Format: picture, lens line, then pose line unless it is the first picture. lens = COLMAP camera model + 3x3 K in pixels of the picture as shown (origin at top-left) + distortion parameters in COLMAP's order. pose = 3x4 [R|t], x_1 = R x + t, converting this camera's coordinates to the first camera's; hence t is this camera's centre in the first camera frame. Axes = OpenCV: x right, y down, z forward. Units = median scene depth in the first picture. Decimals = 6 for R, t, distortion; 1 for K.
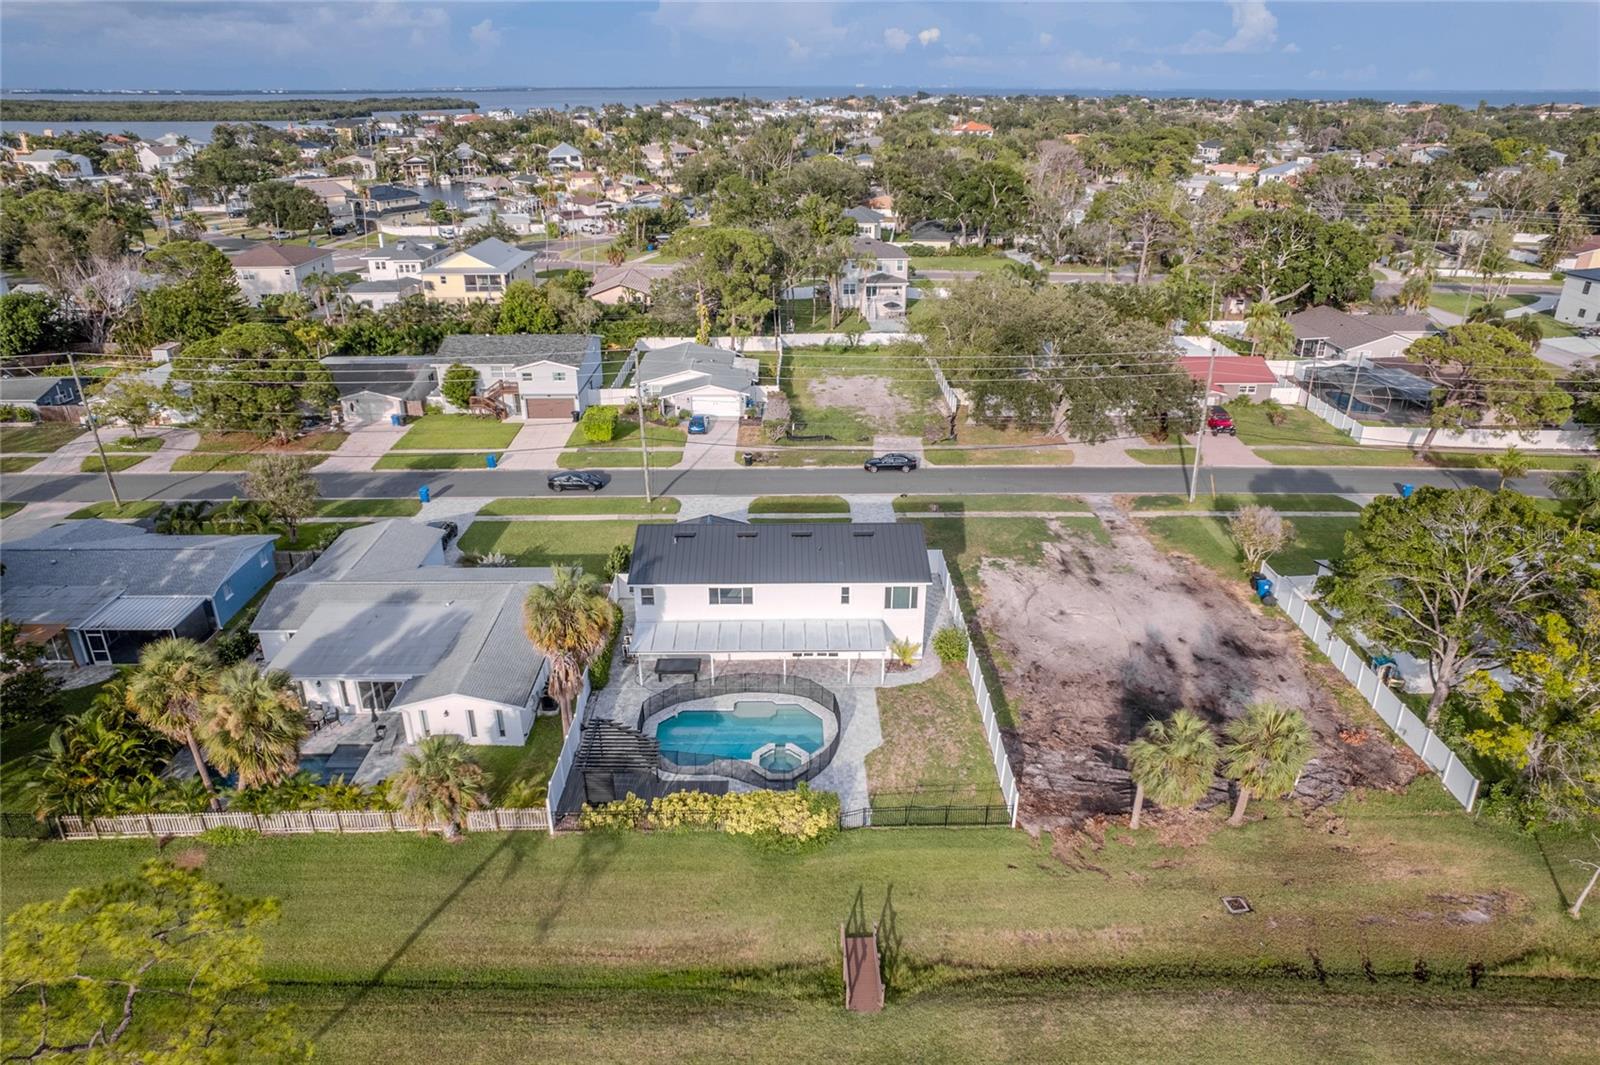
lens RADIAL K [[1030.9, 0, 804.0], [0, 1030.9, 523.2], [0, 0, 1]] dist [-0.066031, 0.058590]
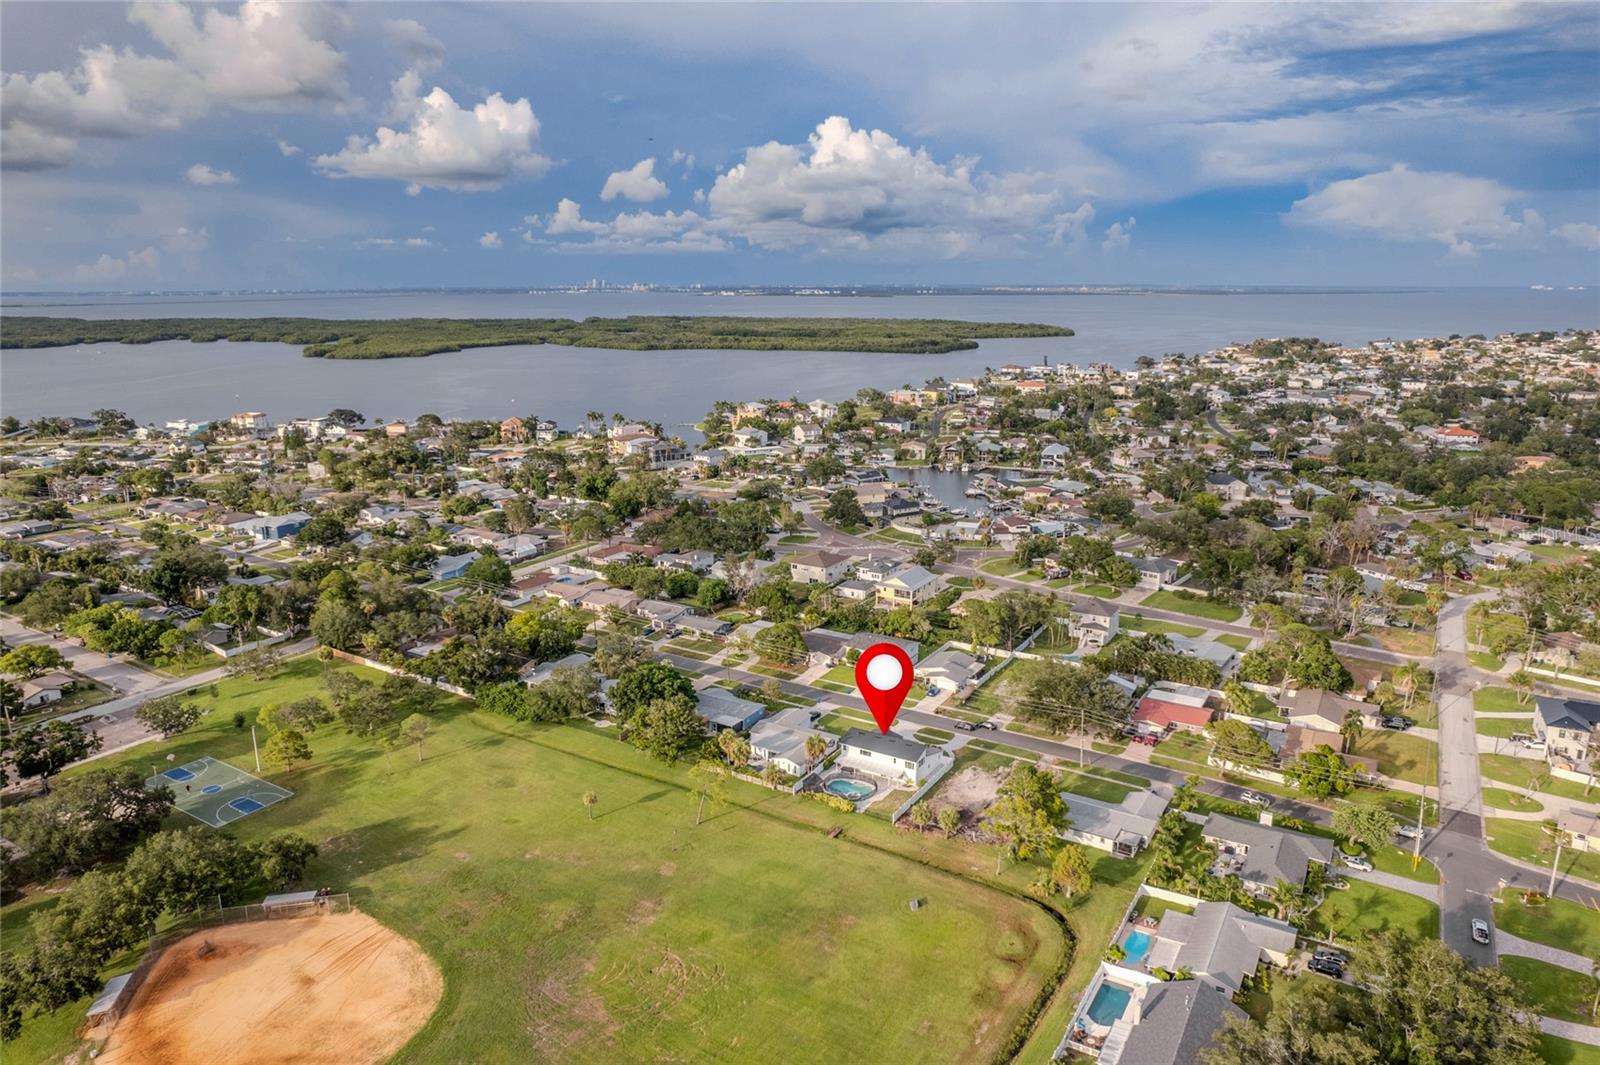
lens RADIAL K [[1030.9, 0, 804.0], [0, 1030.9, 523.2], [0, 0, 1]] dist [-0.066031, 0.058590]
pose [[0.843617, 0.120526, -0.523244, 1.077978], [-0.209523, 0.971121, -0.114119, -0.178060], [0.494379, 0.205905, 0.844507, -1.604120]]
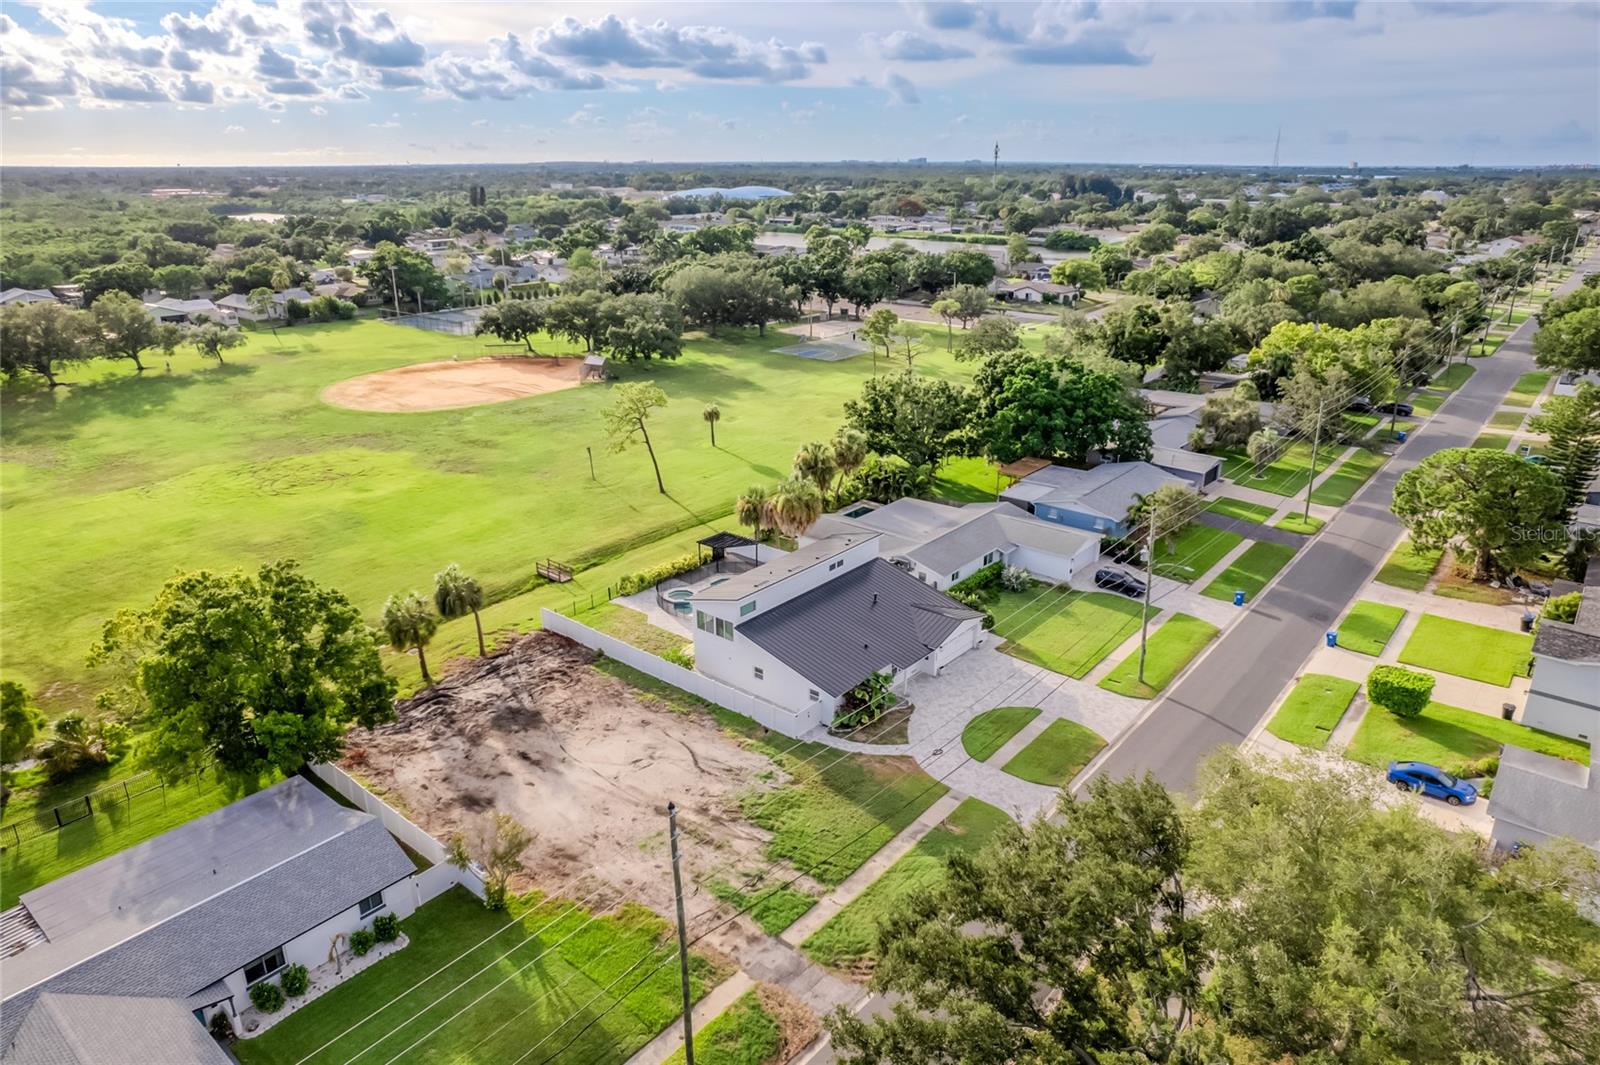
lens RADIAL K [[1021.1, 0, 800.0], [0, 1021.1, 532.5], [0, 0, 1]] dist [-0.054441, 0.043107]
pose [[-0.647627, 0.264817, -0.714459, 0.648810], [-0.298221, 0.774767, 0.557495, -0.535790], [0.701173, 0.574116, -0.422786, 1.135085]]
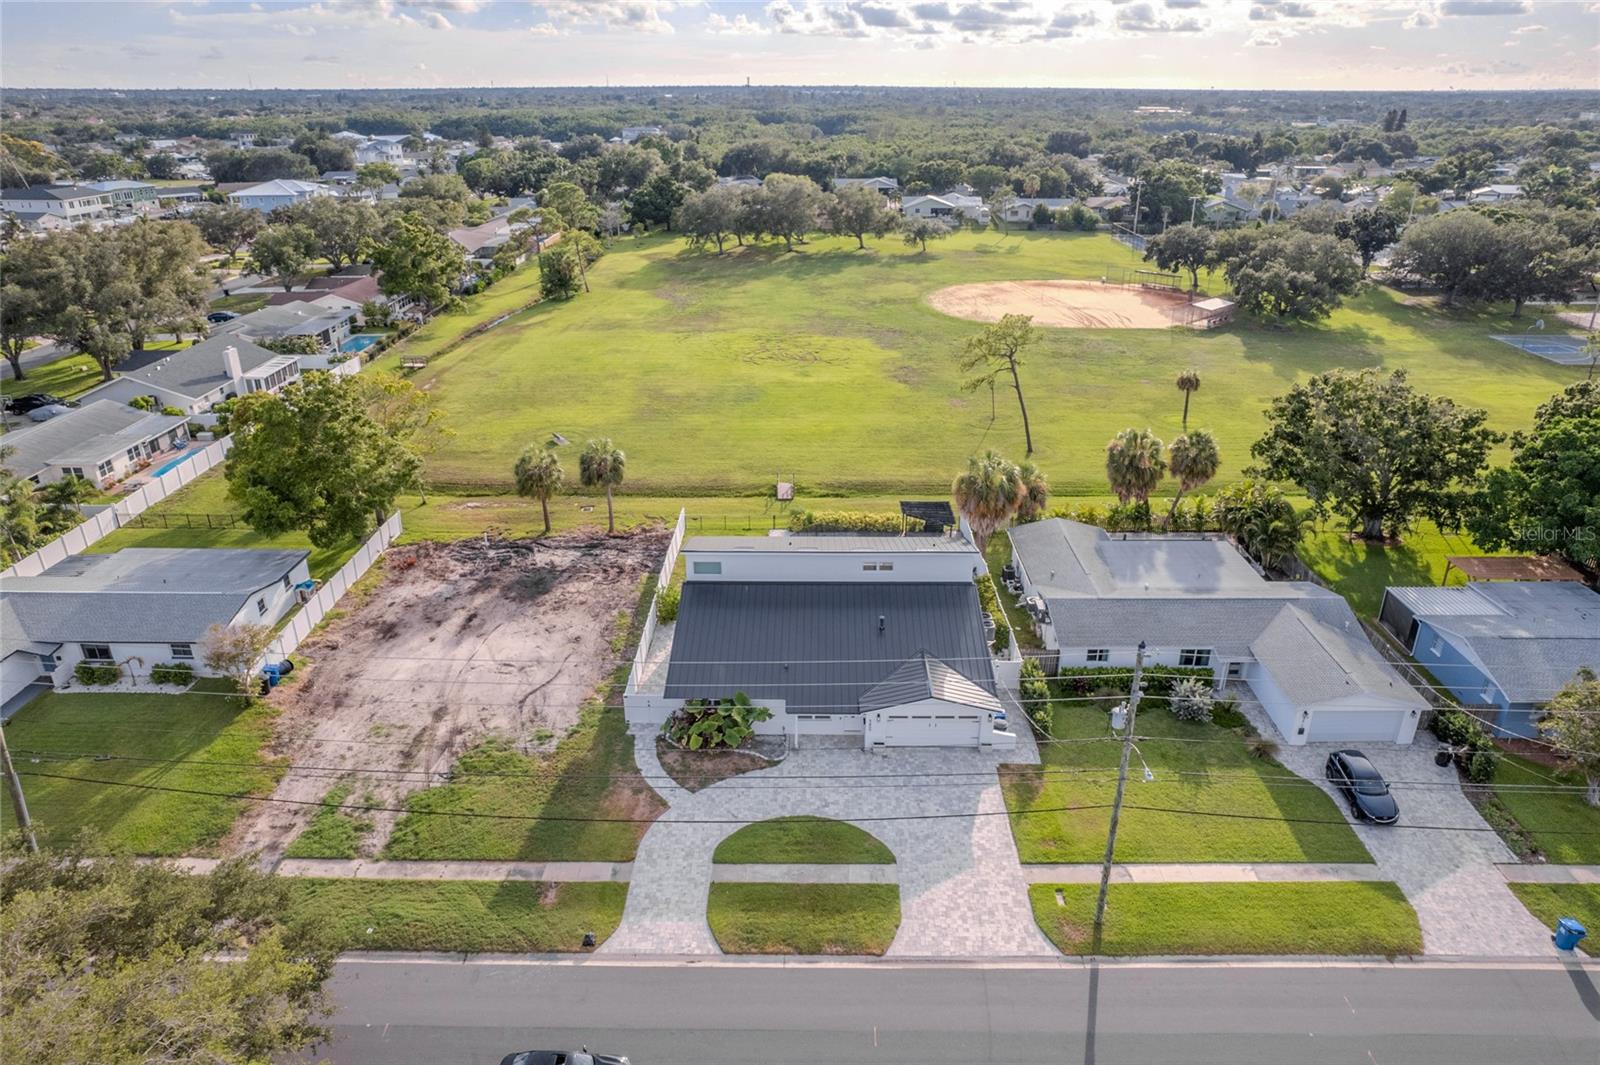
lens RADIAL K [[1025.1, 0, 804.1], [0, 1025.1, 534.8], [0, 0, 1]] dist [-0.061243, 0.048477]
pose [[-0.999773, -0.007986, 0.019734, -0.013859], [0.009052, 0.679559, 0.733565, -0.541002], [-0.019269, 0.733577, -0.679333, 1.253276]]
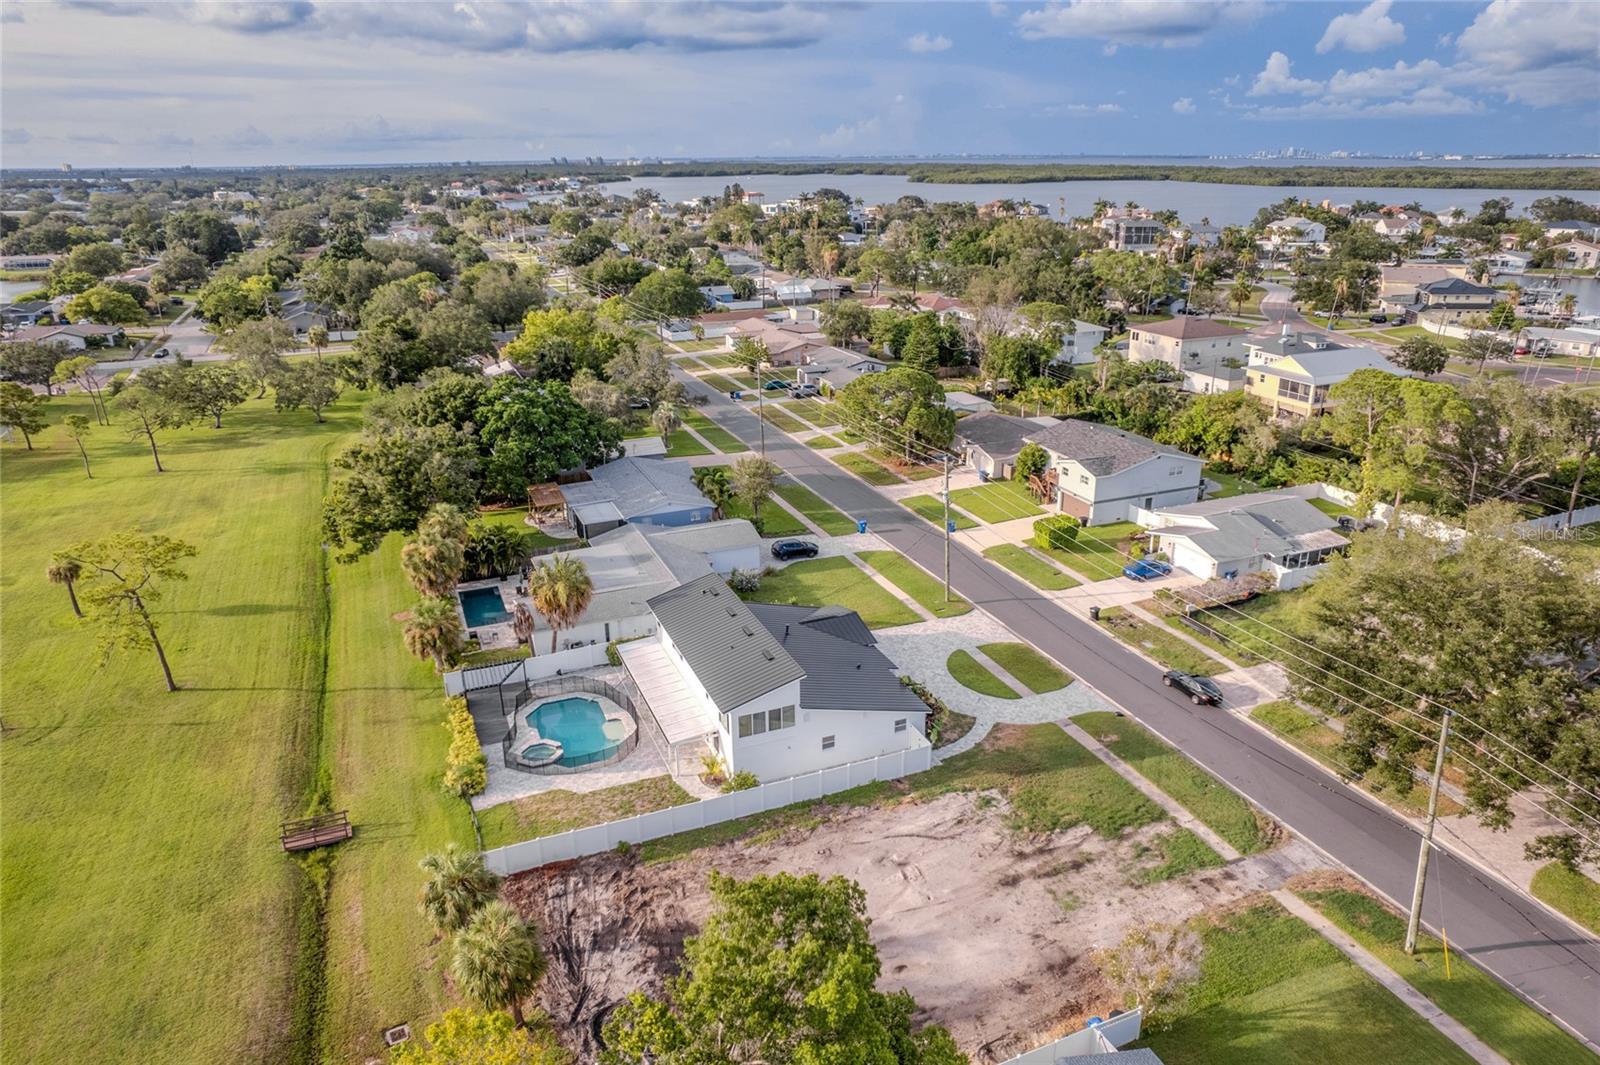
lens RADIAL K [[1038.1, 0, 806.2], [0, 1038.1, 528.7], [0, 0, 1]] dist [-0.064087, 0.050120]
pose [[0.375908, 0.314501, -0.871655, 0.706003], [-0.359283, 0.916530, 0.175749, -0.227726], [0.854171, 0.247106, 0.457526, 0.402266]]
